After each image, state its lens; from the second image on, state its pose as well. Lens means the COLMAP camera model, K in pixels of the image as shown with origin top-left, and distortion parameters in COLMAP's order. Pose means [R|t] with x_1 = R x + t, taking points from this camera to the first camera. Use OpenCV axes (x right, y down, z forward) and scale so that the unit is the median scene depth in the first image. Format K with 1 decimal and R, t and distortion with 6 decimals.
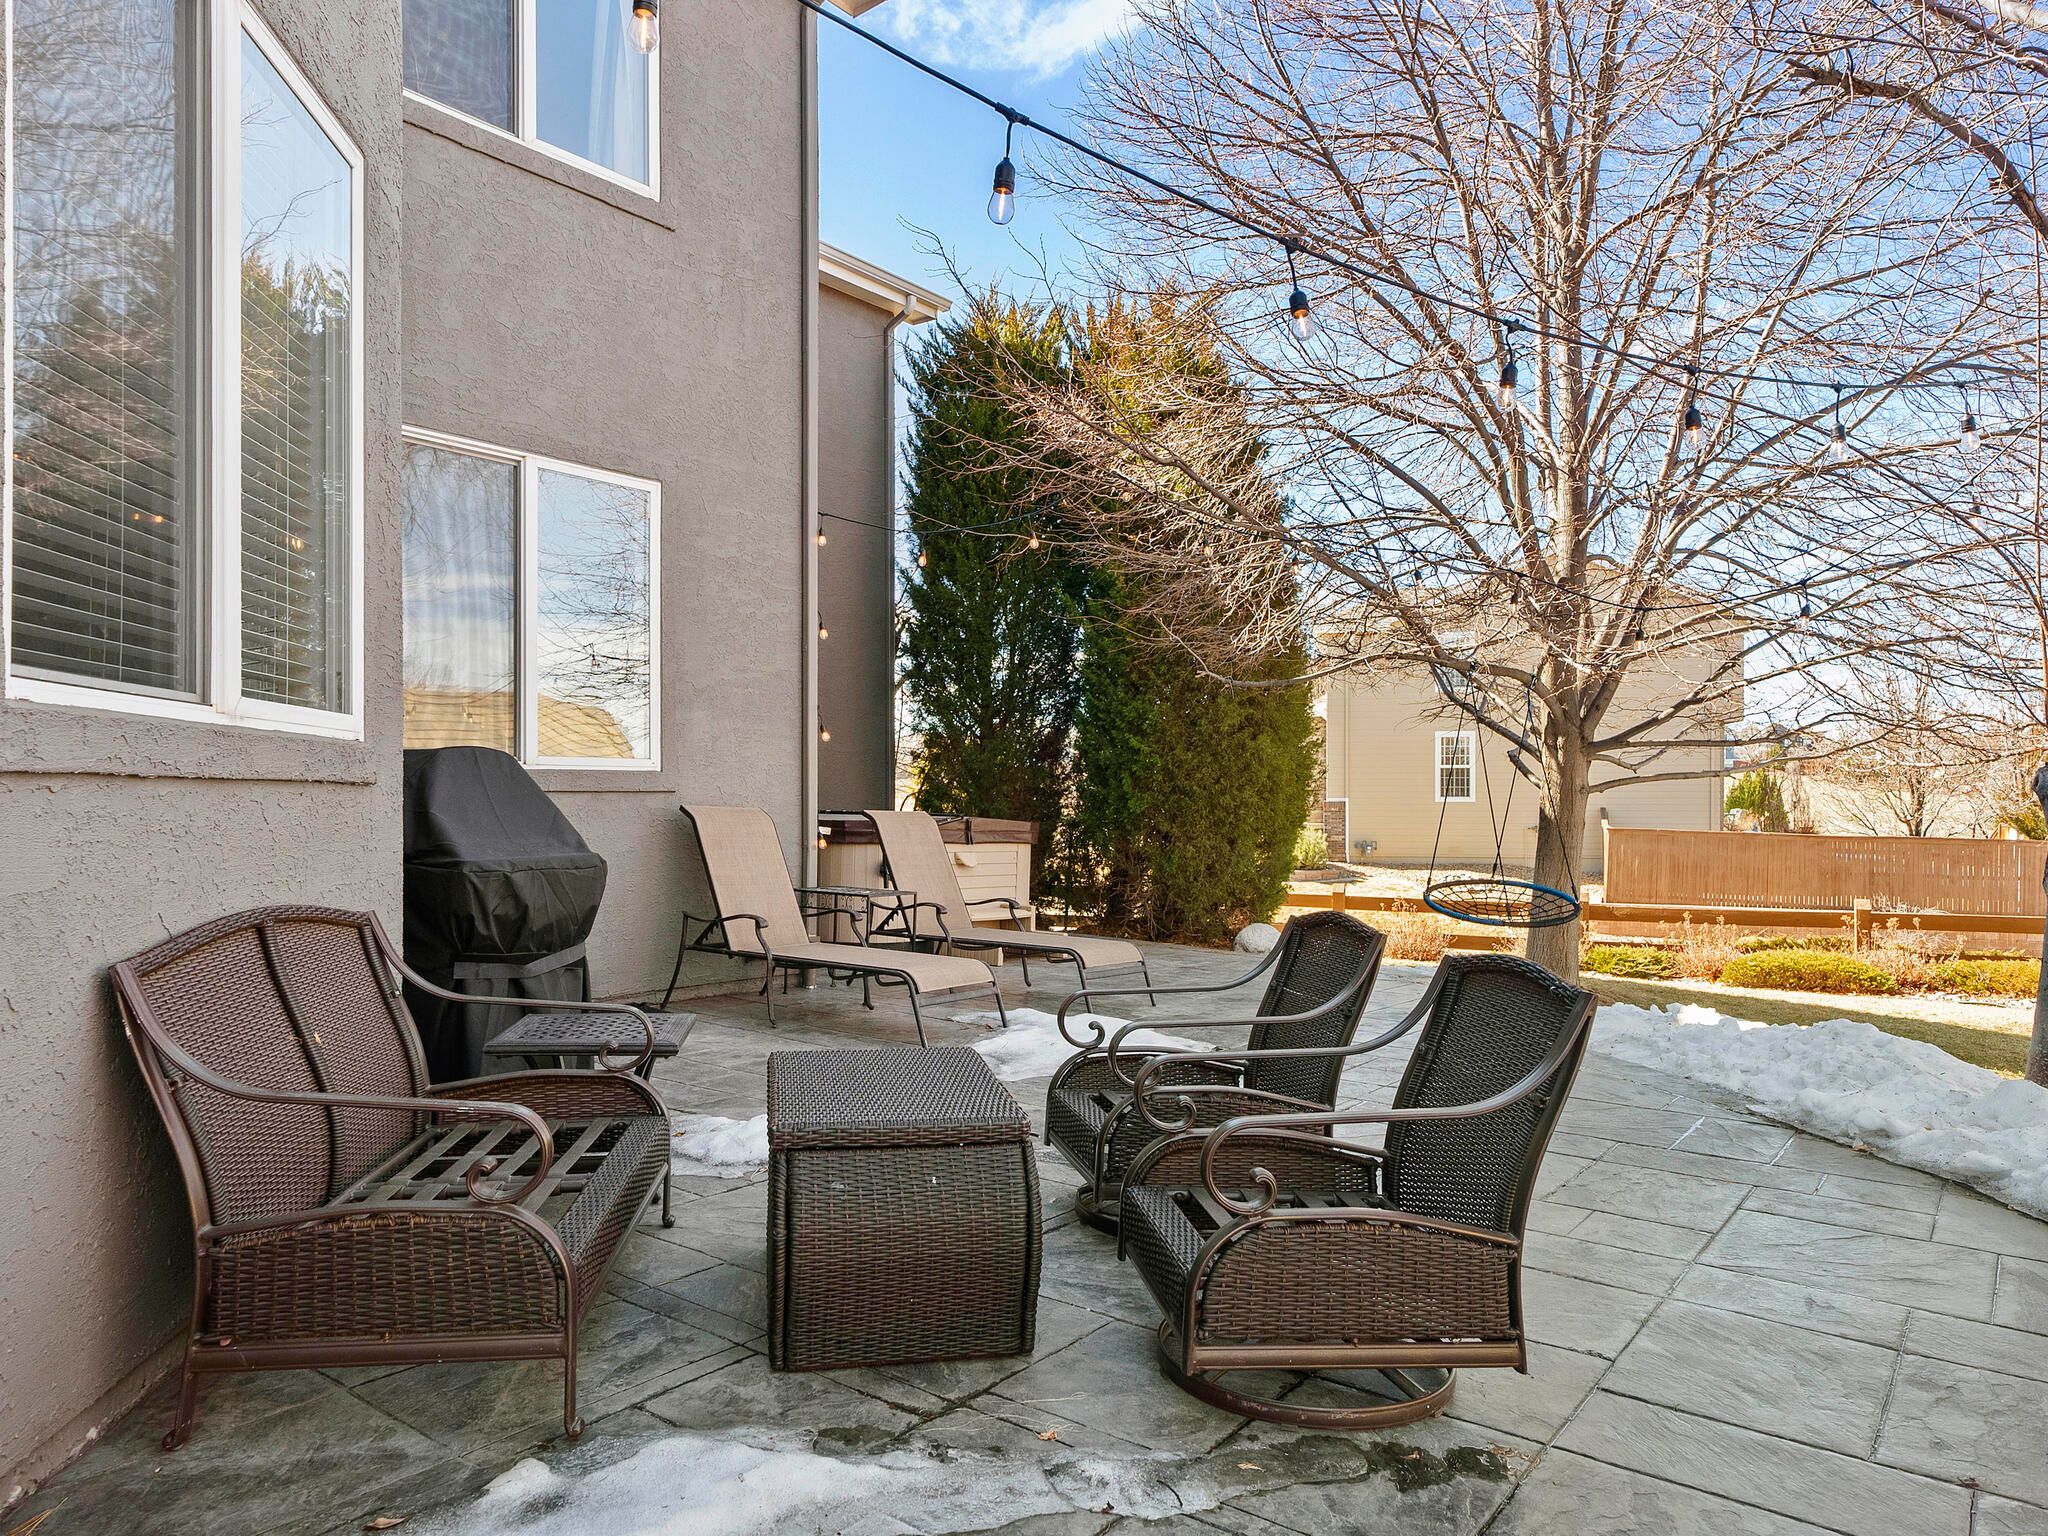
lens RADIAL K [[1308.8, 0, 978.5], [0, 1308.8, 800.2], [0, 0, 1]] dist [0.001461, 0.000668]
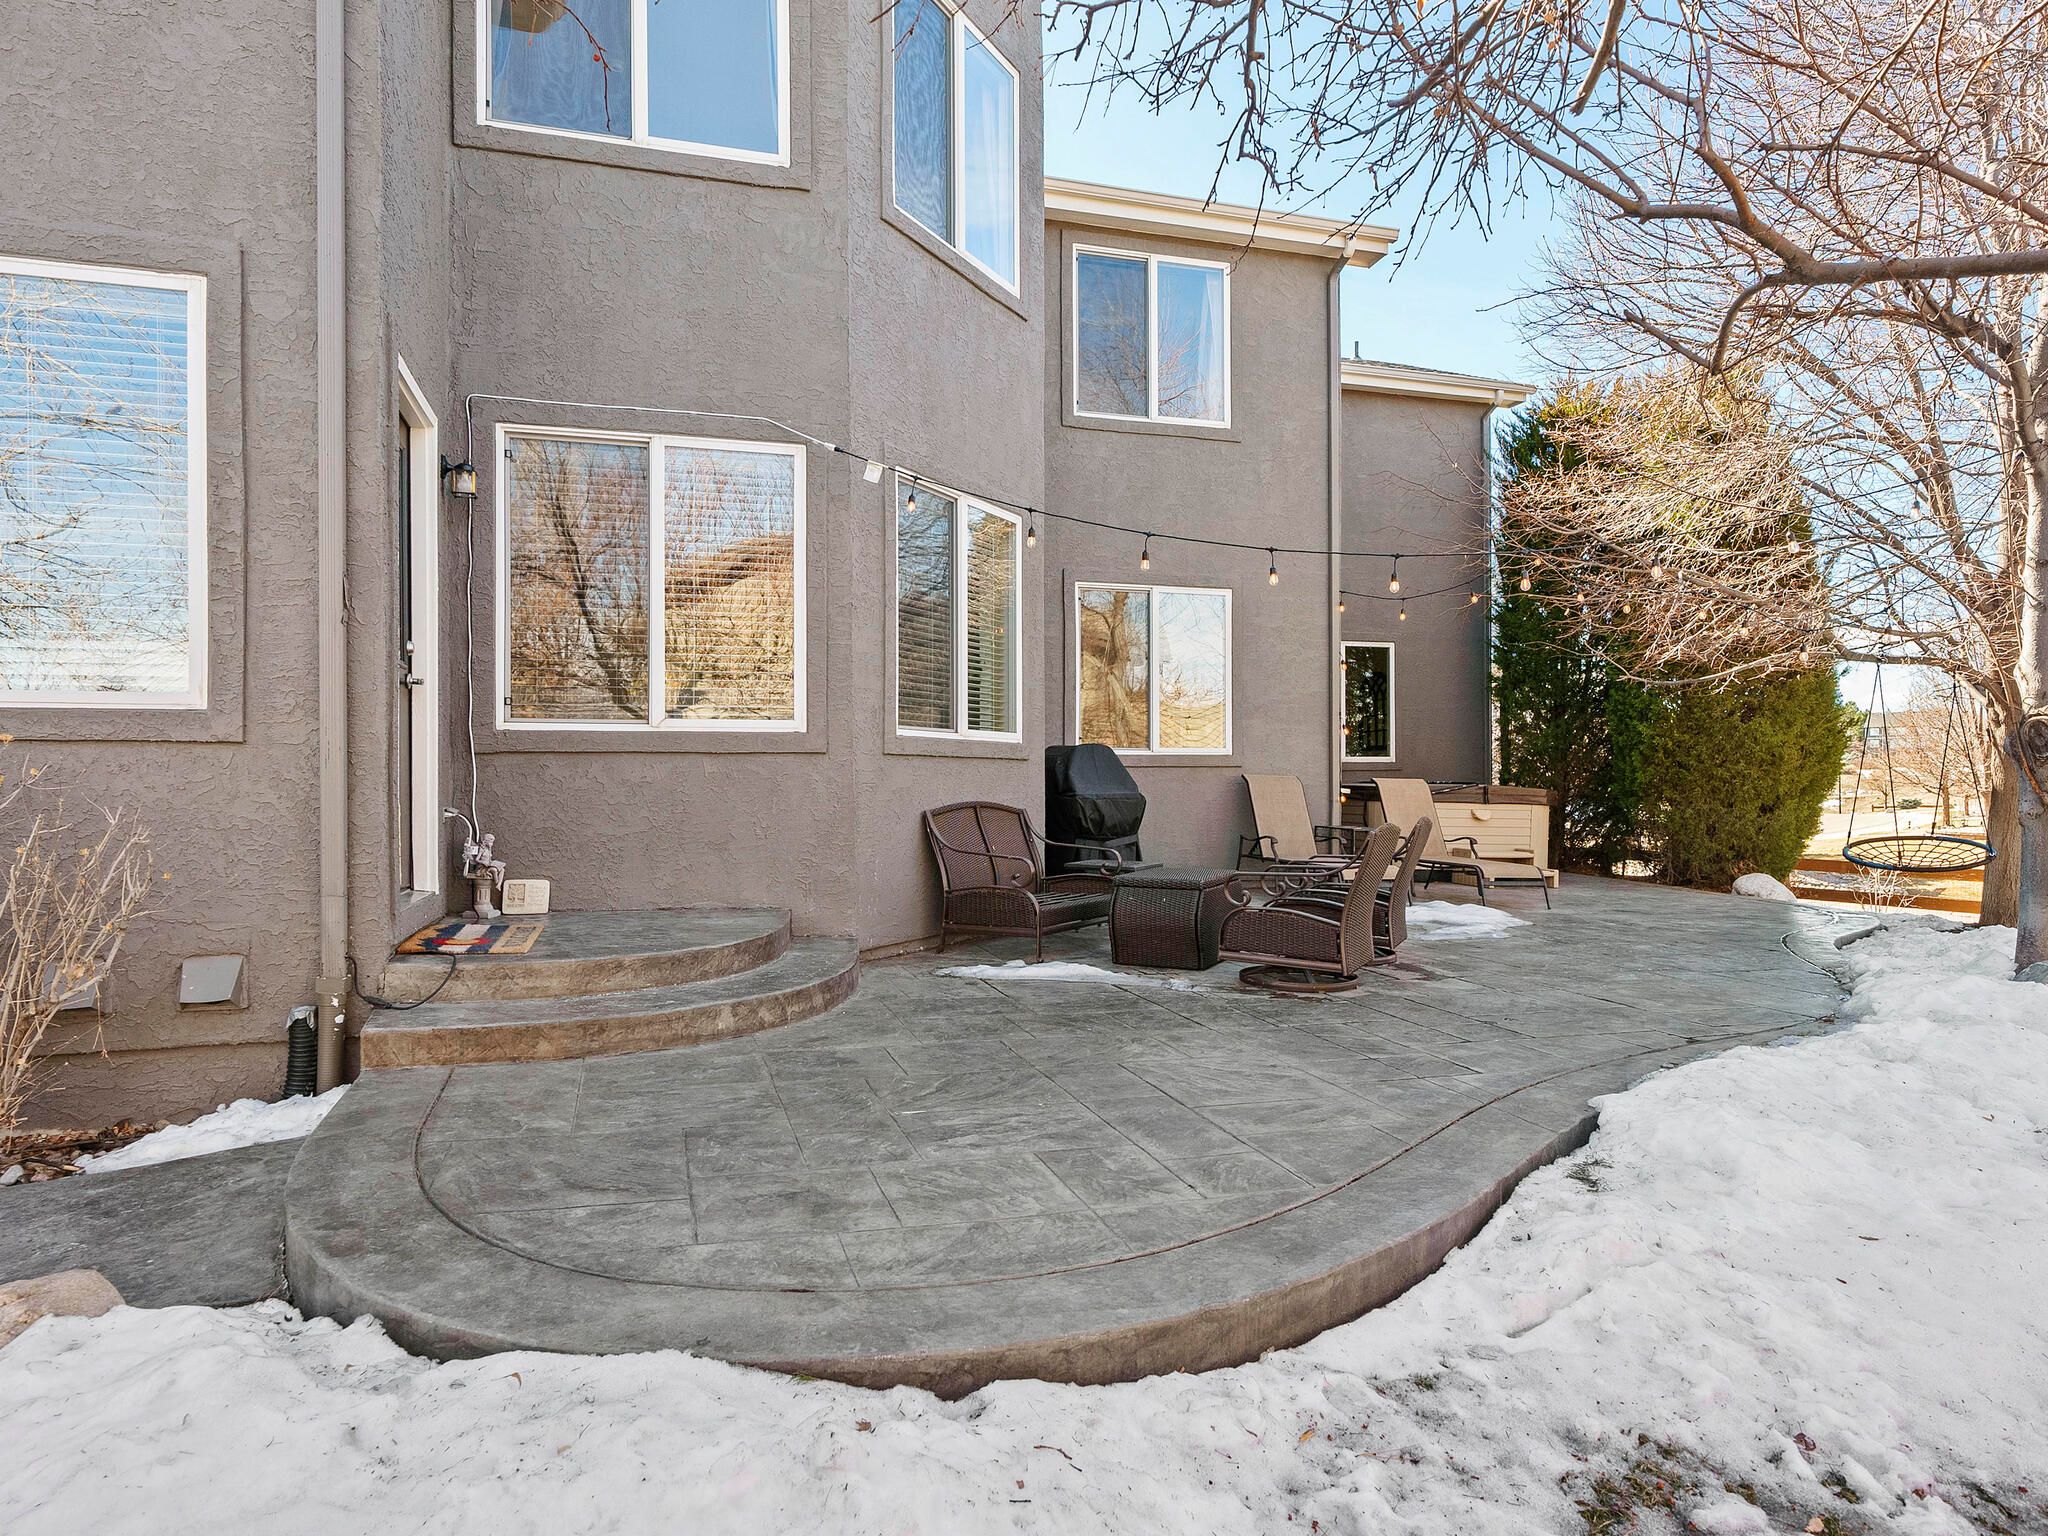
lens RADIAL K [[1179.2, 0, 1022.6], [0, 1179.2, 777.1], [0, 0, 1]] dist [0.002769, -0.000698]
pose [[0.824326, -0.006252, -0.566080, 0.421448], [0.001529, 0.999960, -0.008818, 0.021090], [0.566113, 0.006403, 0.824303, -0.456210]]
